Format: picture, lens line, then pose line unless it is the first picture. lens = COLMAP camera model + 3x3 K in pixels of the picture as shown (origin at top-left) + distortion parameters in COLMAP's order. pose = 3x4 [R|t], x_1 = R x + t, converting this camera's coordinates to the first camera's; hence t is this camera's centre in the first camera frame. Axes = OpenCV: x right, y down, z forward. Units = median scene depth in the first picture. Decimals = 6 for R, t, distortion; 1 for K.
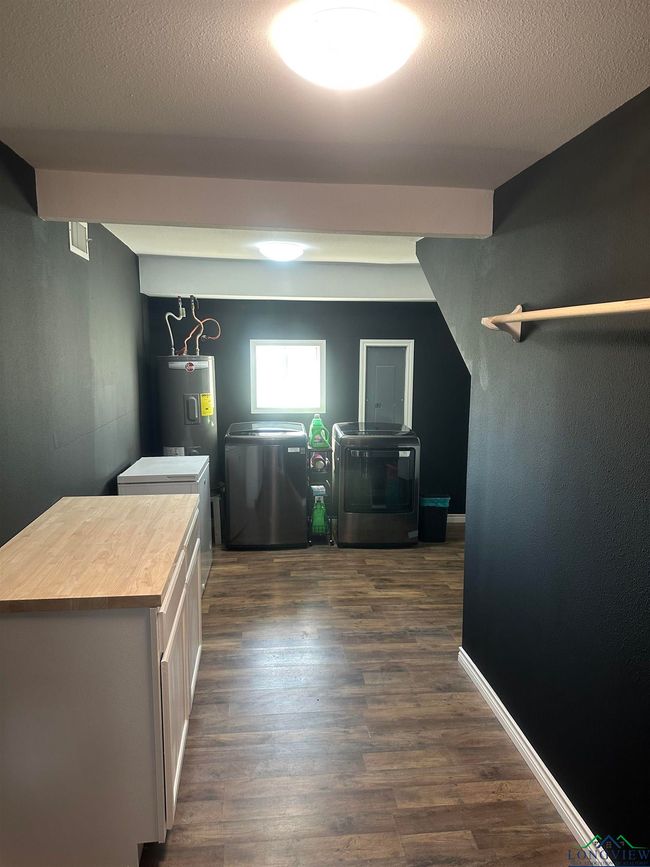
lens RADIAL K [[619.8, 0, 325.6], [0, 619.8, 433.2], [0, 0, 1]] dist [-0.004322, -0.023971]
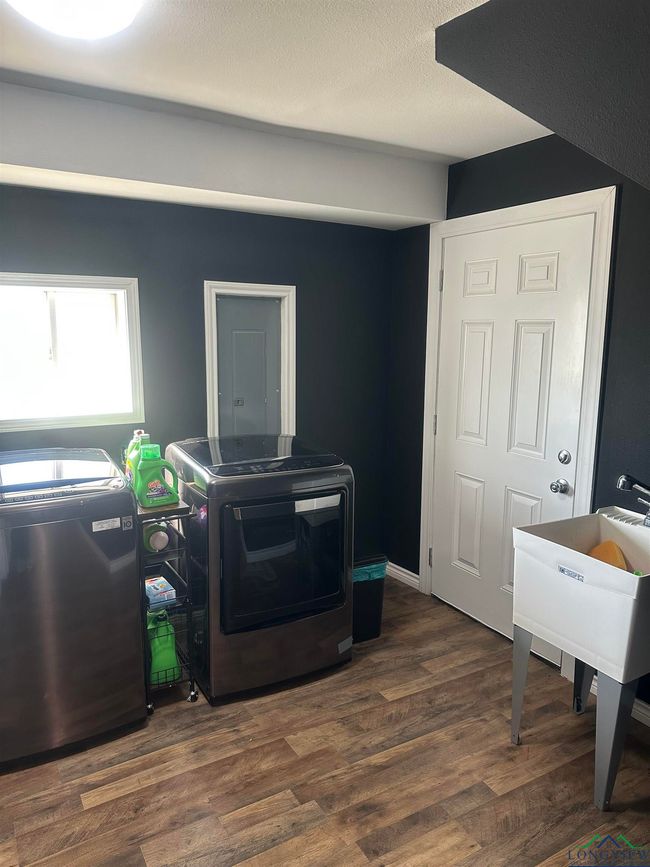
lens RADIAL K [[619.8, 0, 351.9], [0, 619.8, 425.5], [0, 0, 1]] dist [-0.004322, -0.023971]
pose [[0.895804, -0.056130, 0.440891, -0.081722], [0.035419, 0.997854, 0.055074, -0.058047], [-0.443036, -0.033719, 0.895869, 0.517950]]
